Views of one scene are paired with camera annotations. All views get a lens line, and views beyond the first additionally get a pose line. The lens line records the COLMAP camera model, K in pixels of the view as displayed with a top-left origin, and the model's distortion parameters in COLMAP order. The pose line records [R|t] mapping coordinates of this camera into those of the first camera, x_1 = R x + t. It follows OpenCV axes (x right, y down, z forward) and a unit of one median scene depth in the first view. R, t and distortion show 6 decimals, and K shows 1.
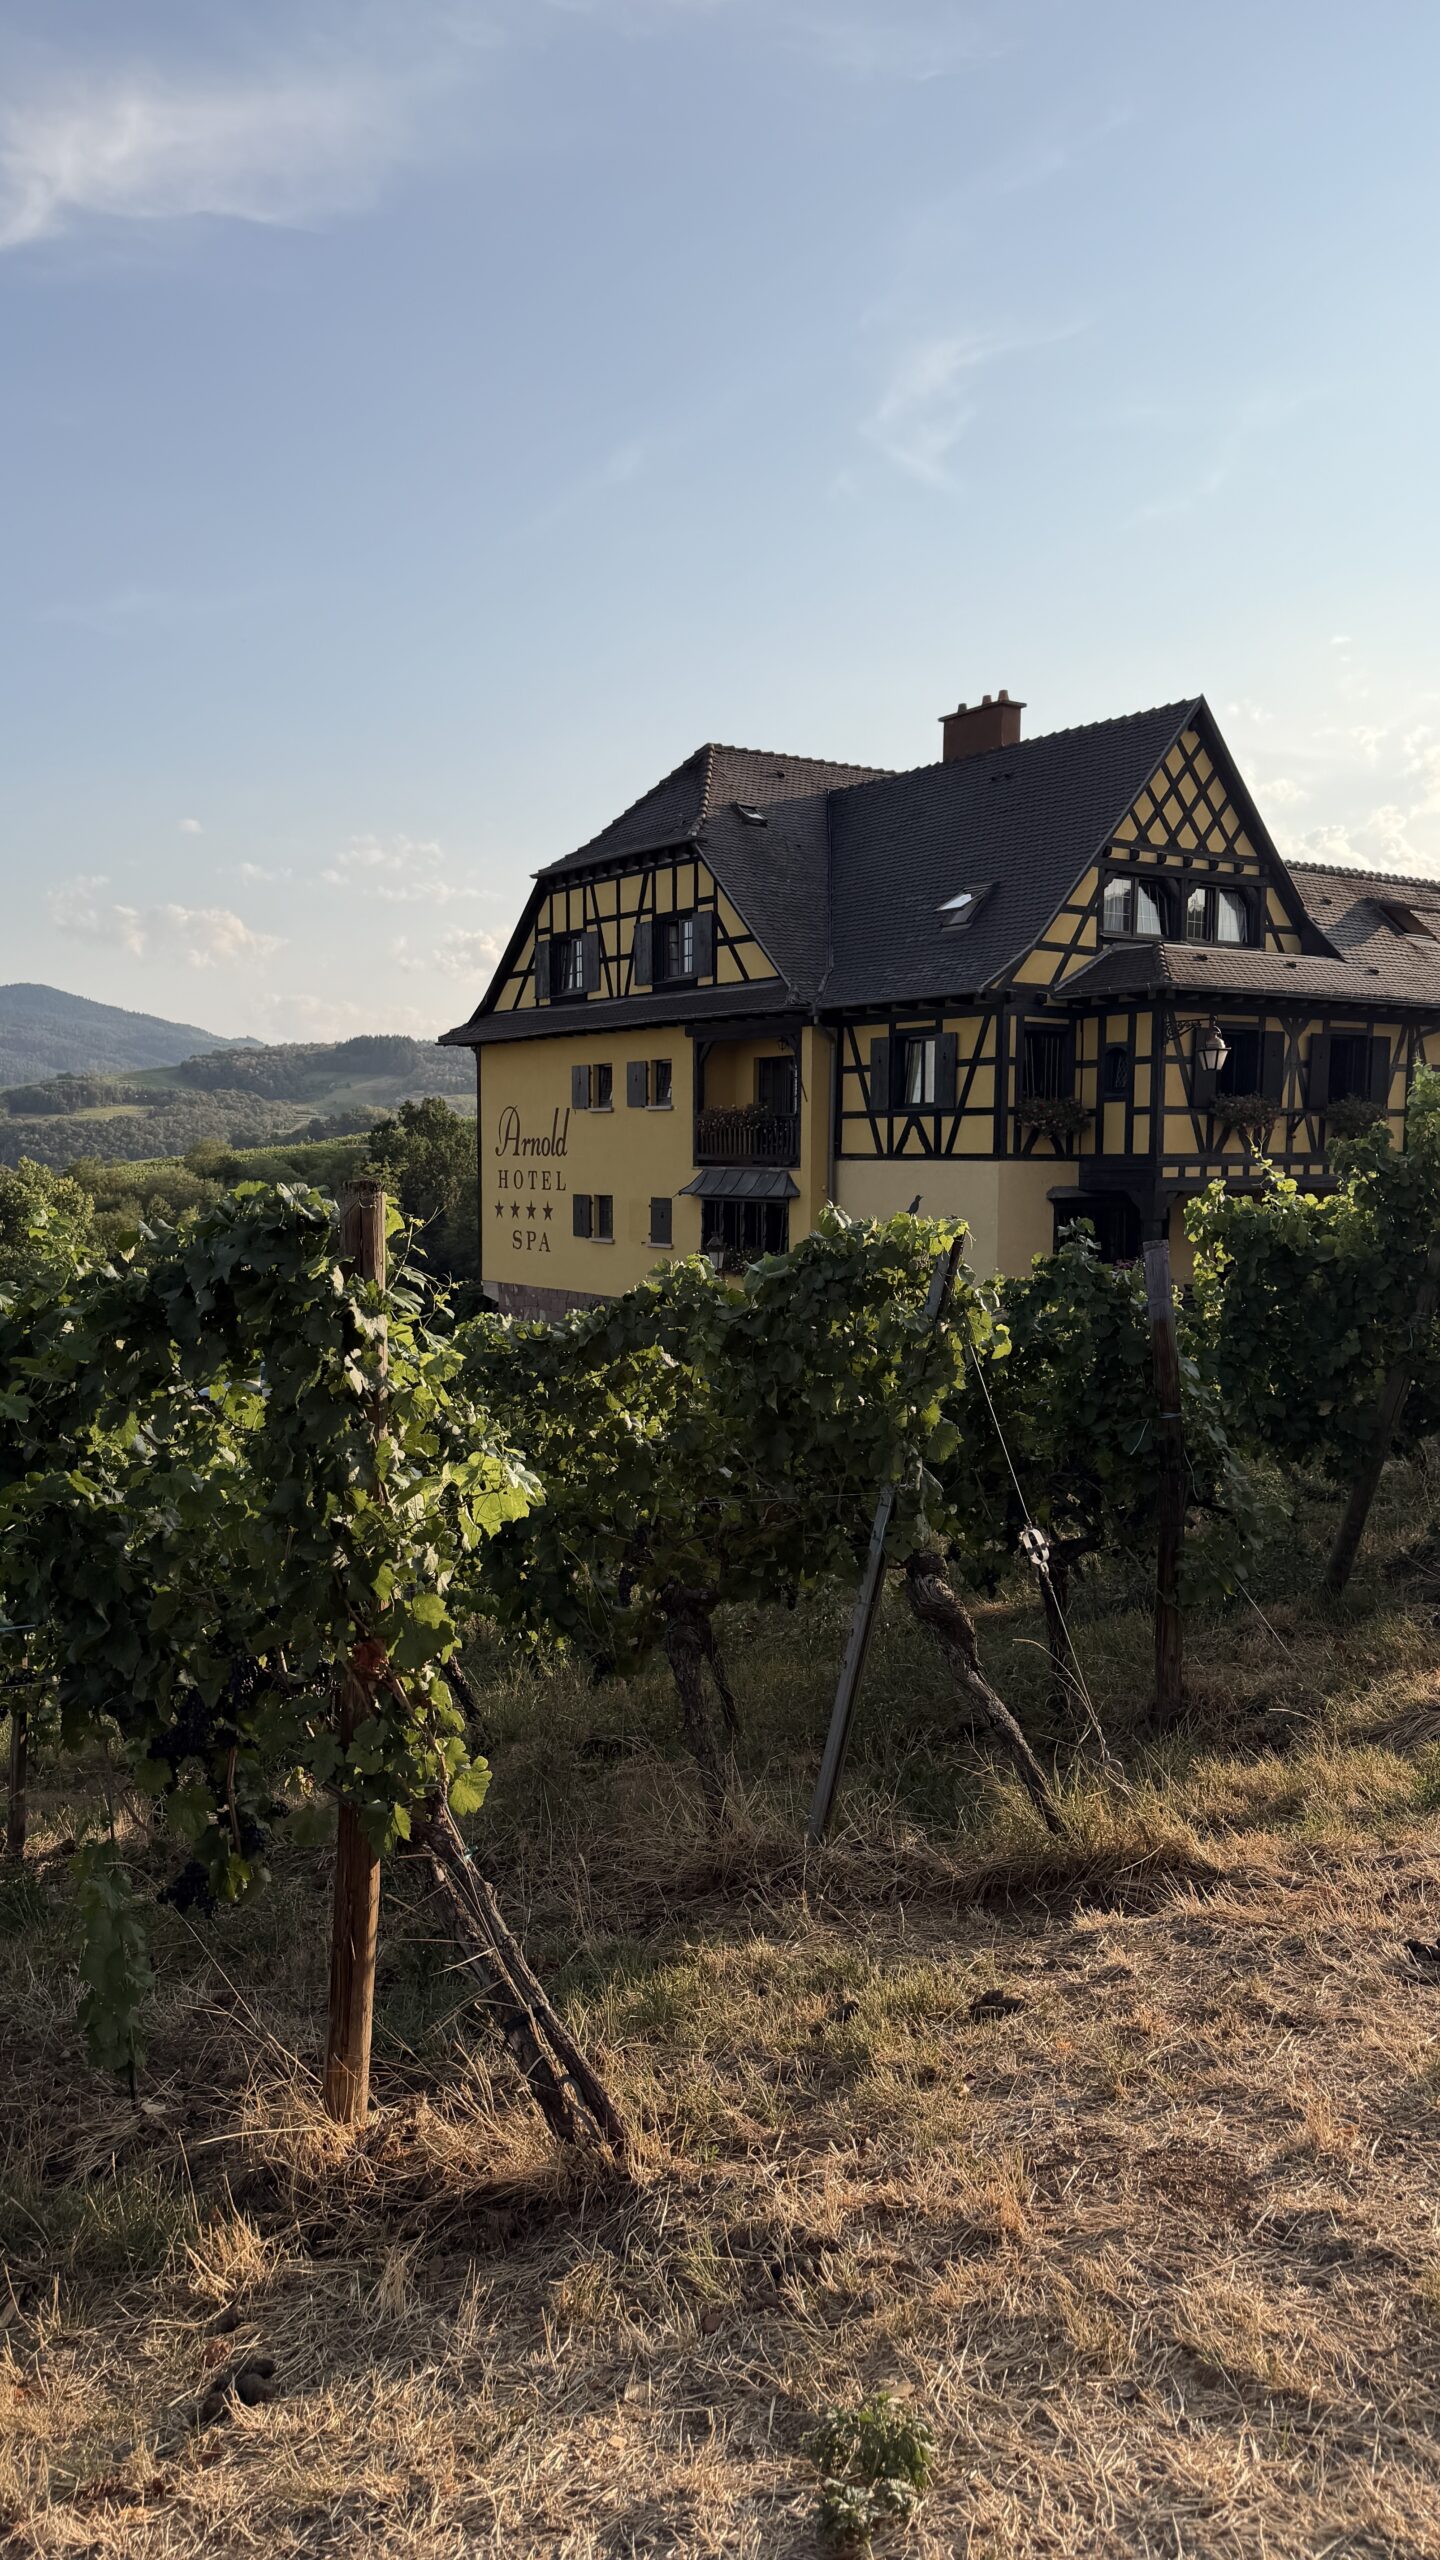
lens RADIAL K [[1843.4, 0, 658.5], [0, 1843.4, 1347.8], [0, 0, 1]] dist [0.029828, -0.042294]
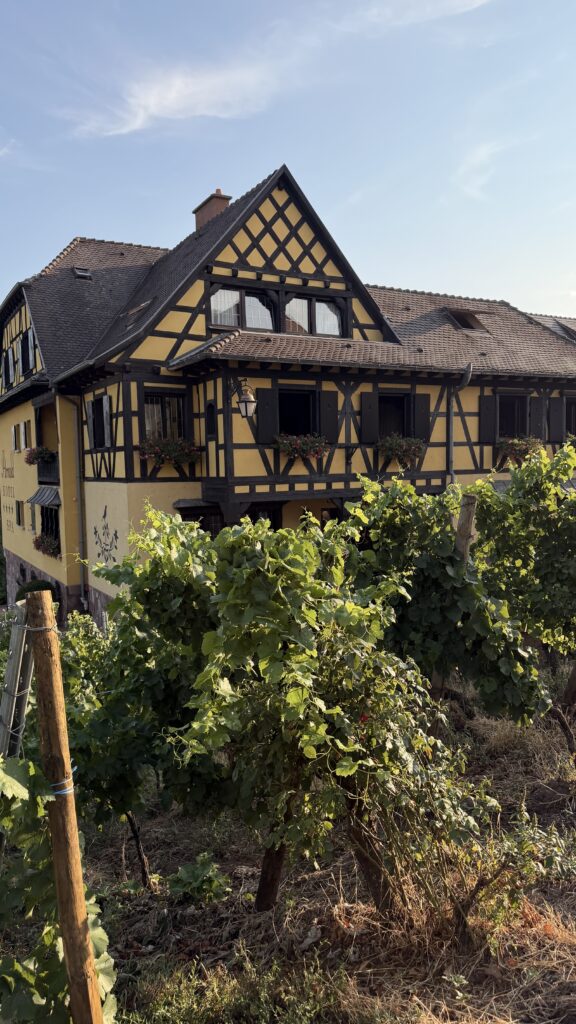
lens RADIAL K [[726.3, 0, 296.3], [0, 726.3, 517.8], [0, 0, 1]] dist [0.088717, -0.003024]
pose [[0.996851, -0.013178, -0.078191, 0.327641], [0.010499, 0.999347, -0.034571, -0.048225], [0.078595, 0.033641, 0.996339, 0.403599]]
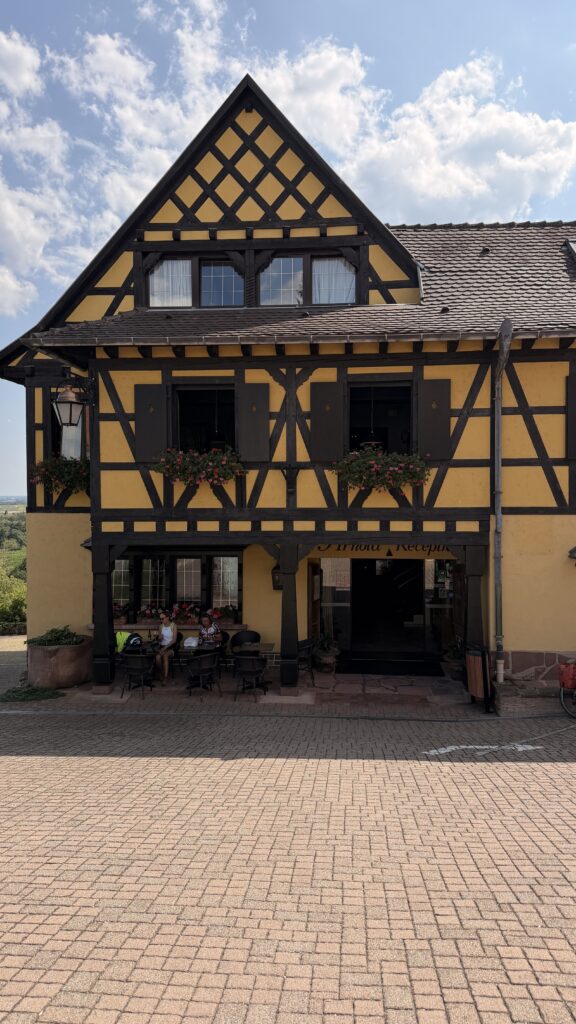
lens RADIAL K [[759.6, 0, 278.4], [0, 759.6, 505.1], [0, 0, 1]] dist [0.053218, -0.006170]
pose [[0.783690, 0.004226, -0.621138, 0.549844], [-0.064576, 0.995113, -0.074705, -0.073490], [0.617786, 0.098656, 0.780133, 0.658313]]
